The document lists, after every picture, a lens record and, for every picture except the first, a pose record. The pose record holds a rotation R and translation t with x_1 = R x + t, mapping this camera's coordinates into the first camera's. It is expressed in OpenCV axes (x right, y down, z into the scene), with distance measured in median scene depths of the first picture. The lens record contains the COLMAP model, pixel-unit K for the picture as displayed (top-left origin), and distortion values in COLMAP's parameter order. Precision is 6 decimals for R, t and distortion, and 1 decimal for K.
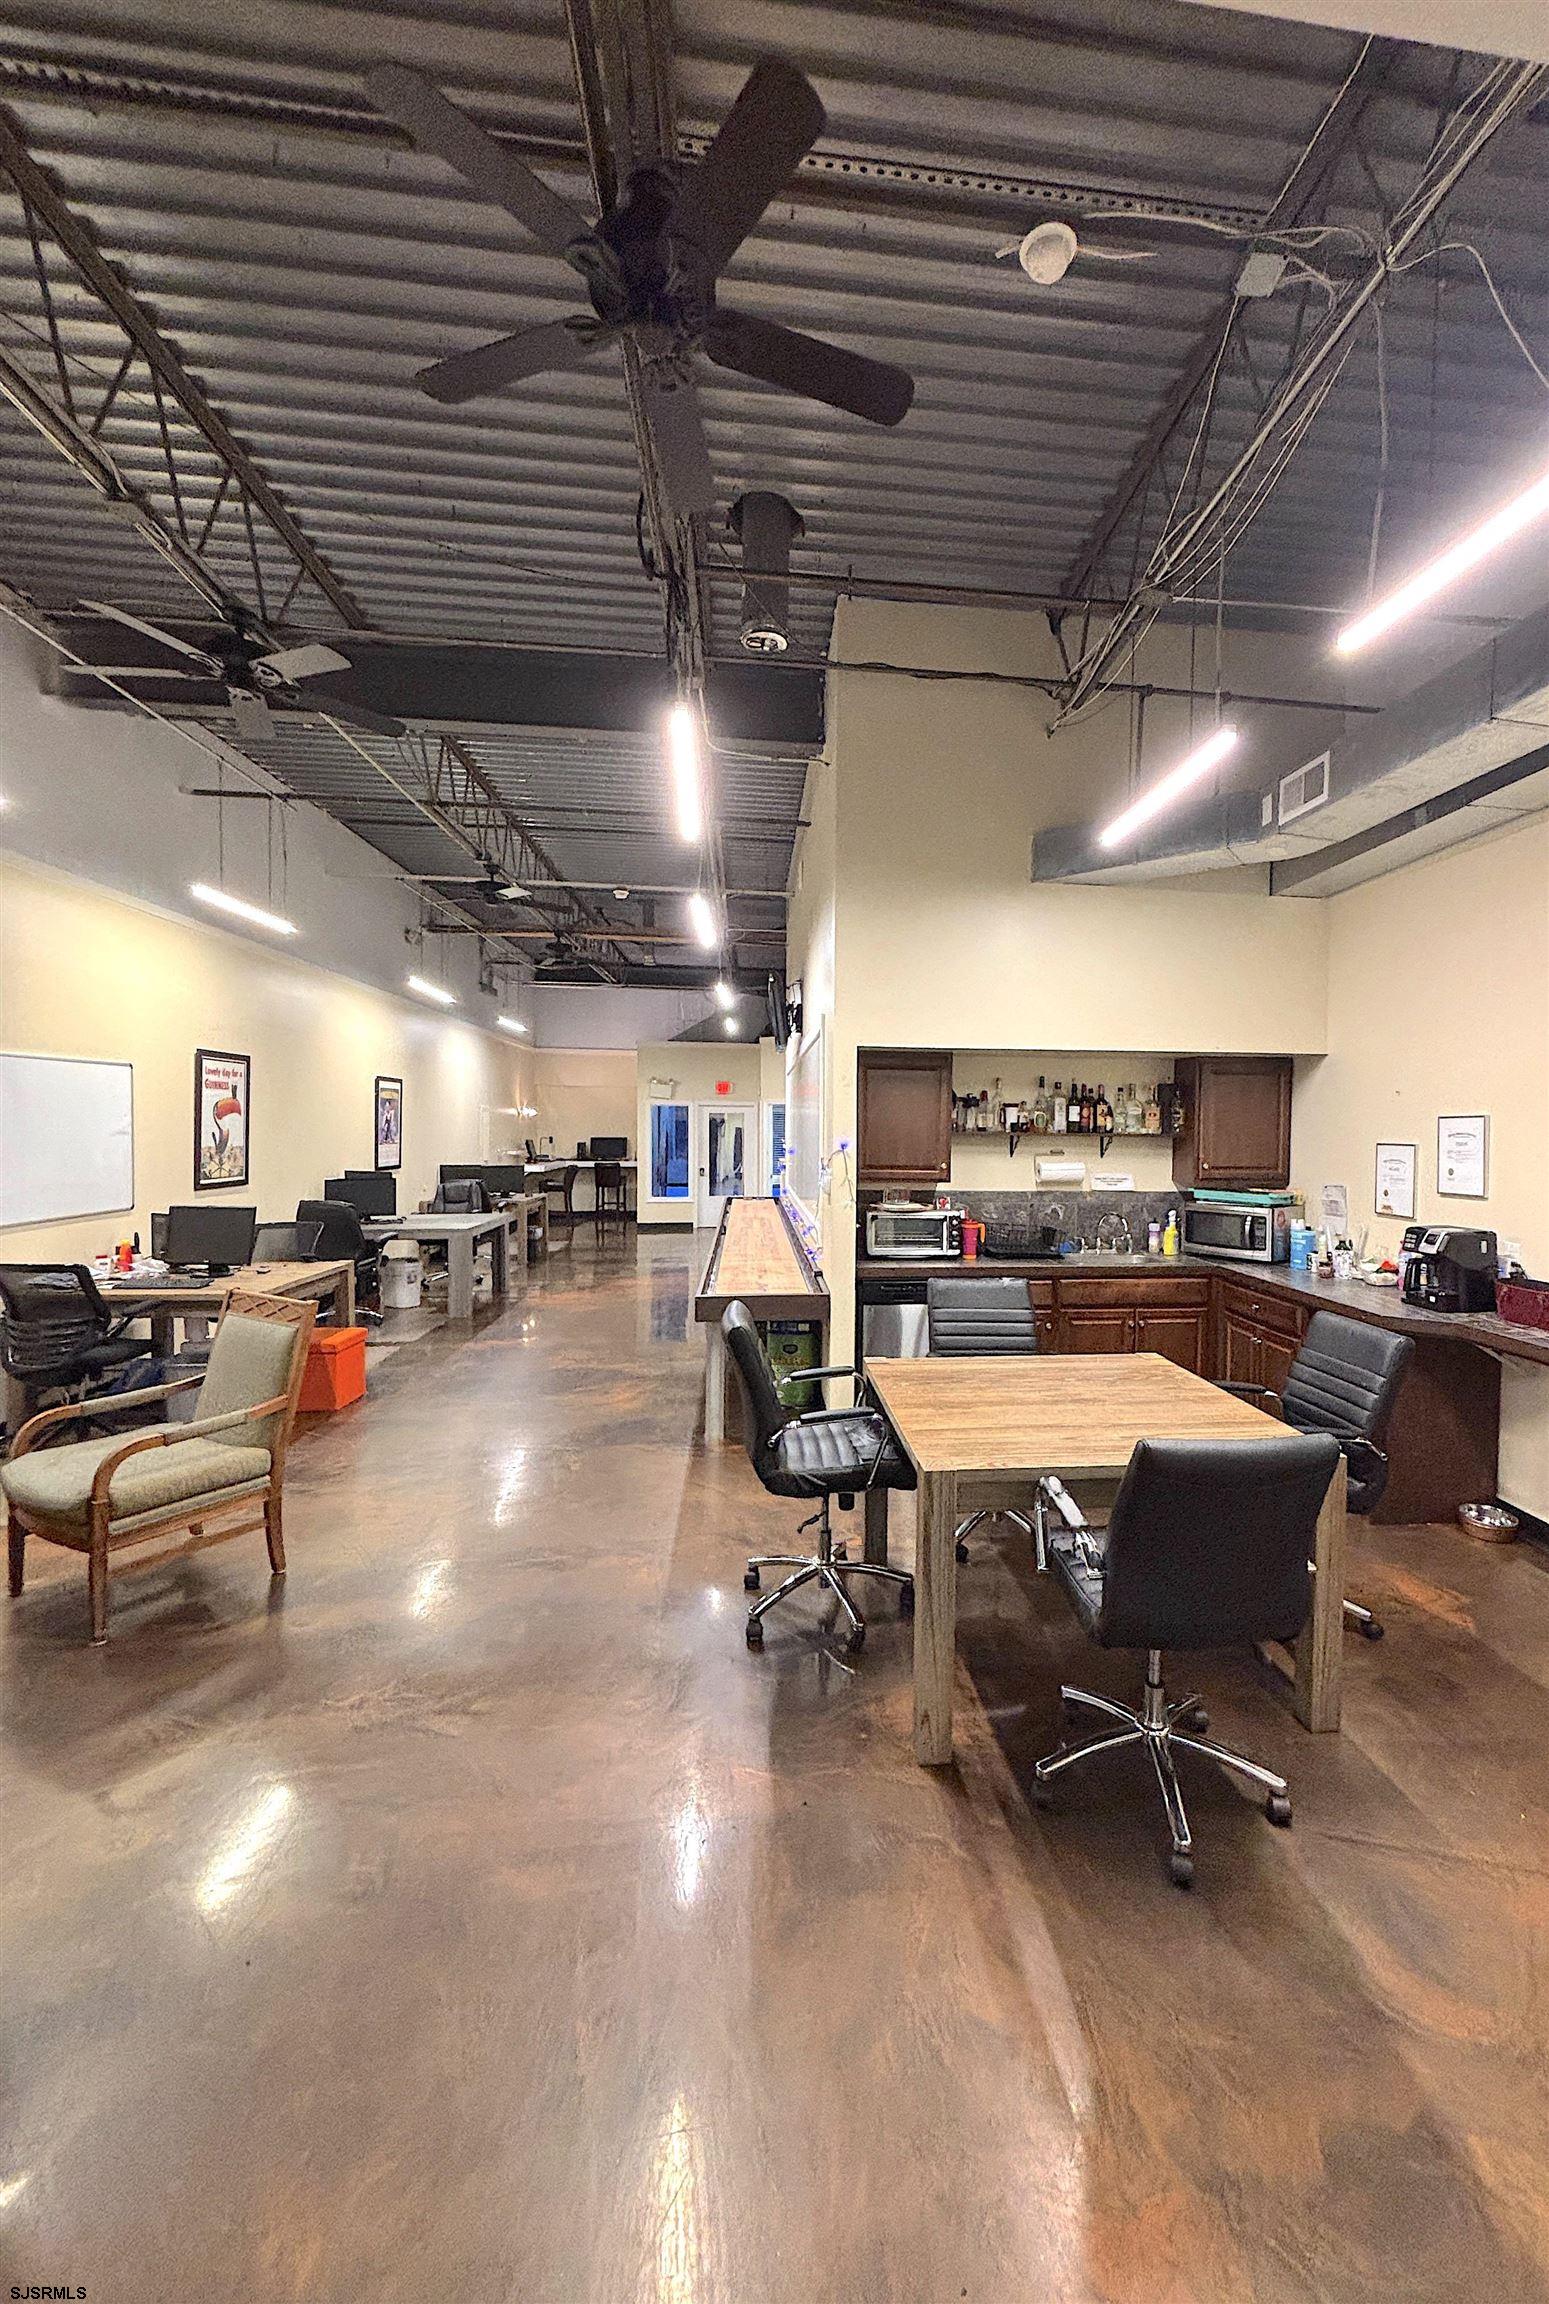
lens RADIAL K [[918.4, 0, 859.0], [0, 918.4, 1149.5], [0, 0, 1]] dist [0.017888, -0.000062]
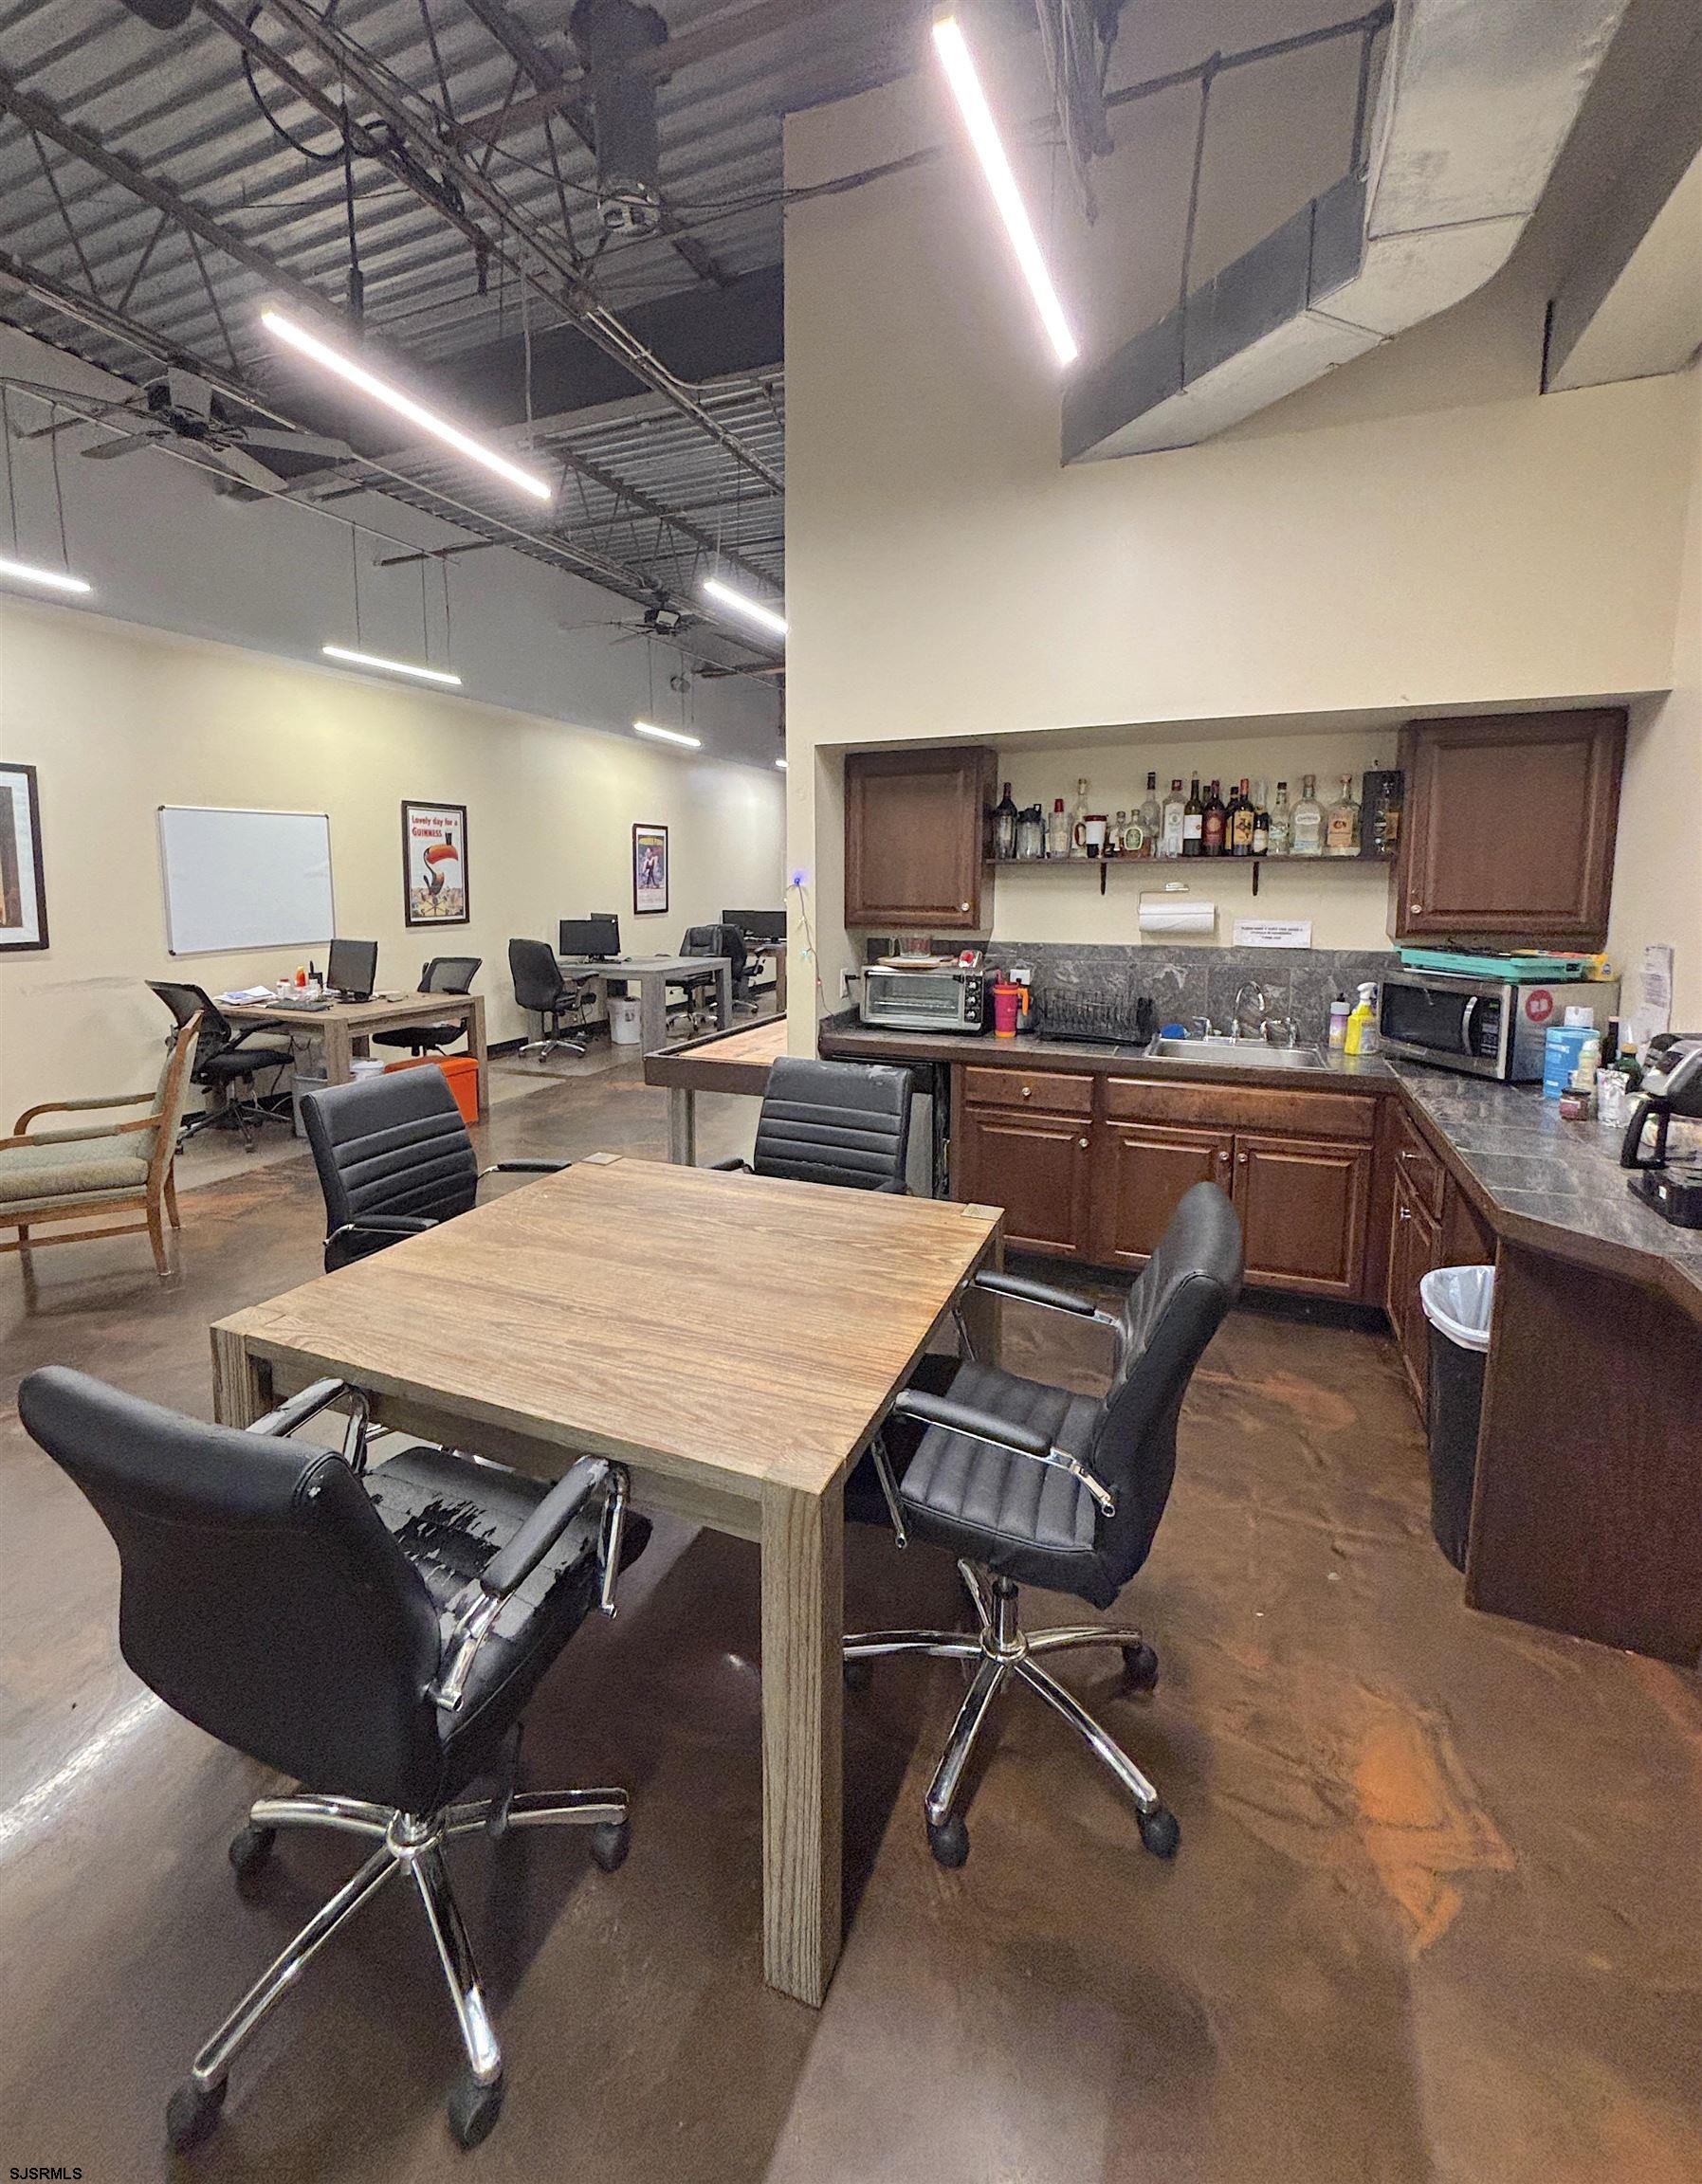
lens RADIAL K [[969.7, 0, 804.7], [0, 969.7, 966.1], [0, 0, 1]] dist [0.007393, -0.000759]
pose [[0.861511, 0.035355, -0.506507, 0.395853], [-0.001758, 0.997774, 0.066656, 0.015732], [0.507737, -0.056534, 0.859655, 0.300900]]
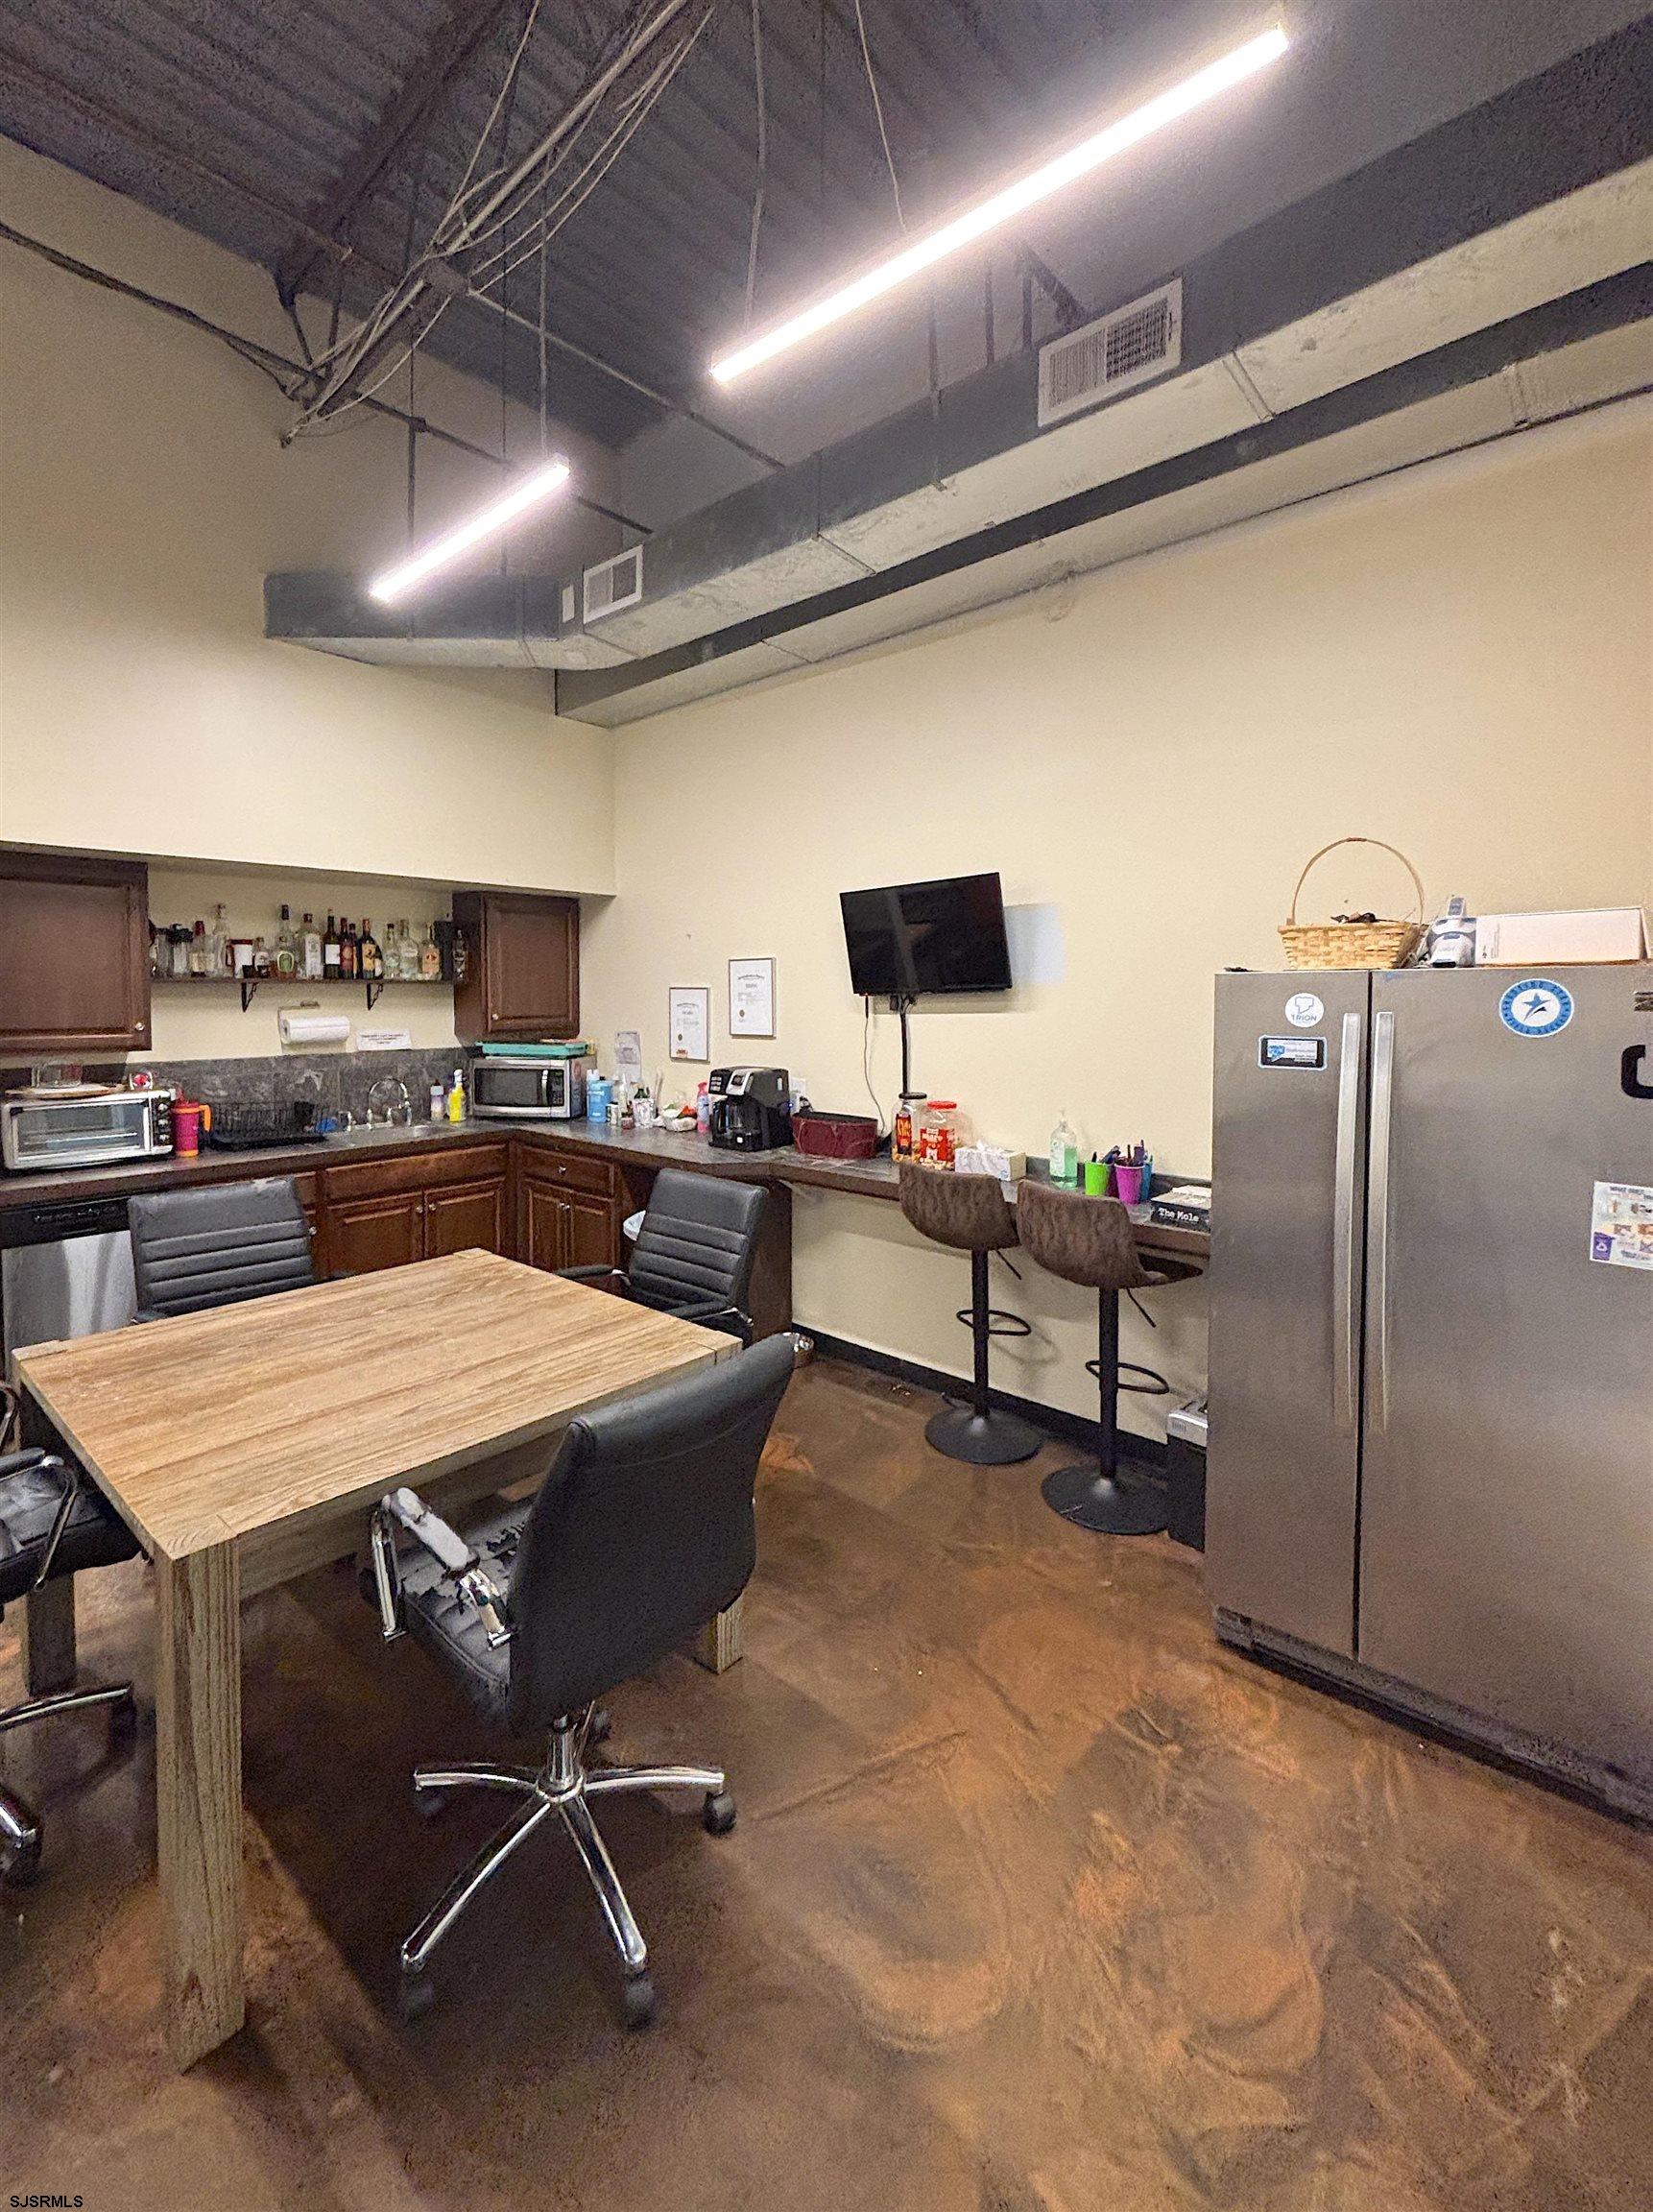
lens RADIAL K [[947.6, 0, 766.5], [0, 947.6, 1027.9], [0, 0, 1]] dist [0.002041, 0.000039]
pose [[0.765467, -0.037551, 0.642379, -0.005300], [0.023010, 0.999255, 0.030993, 0.008065], [-0.643064, -0.008943, 0.765760, 0.160164]]
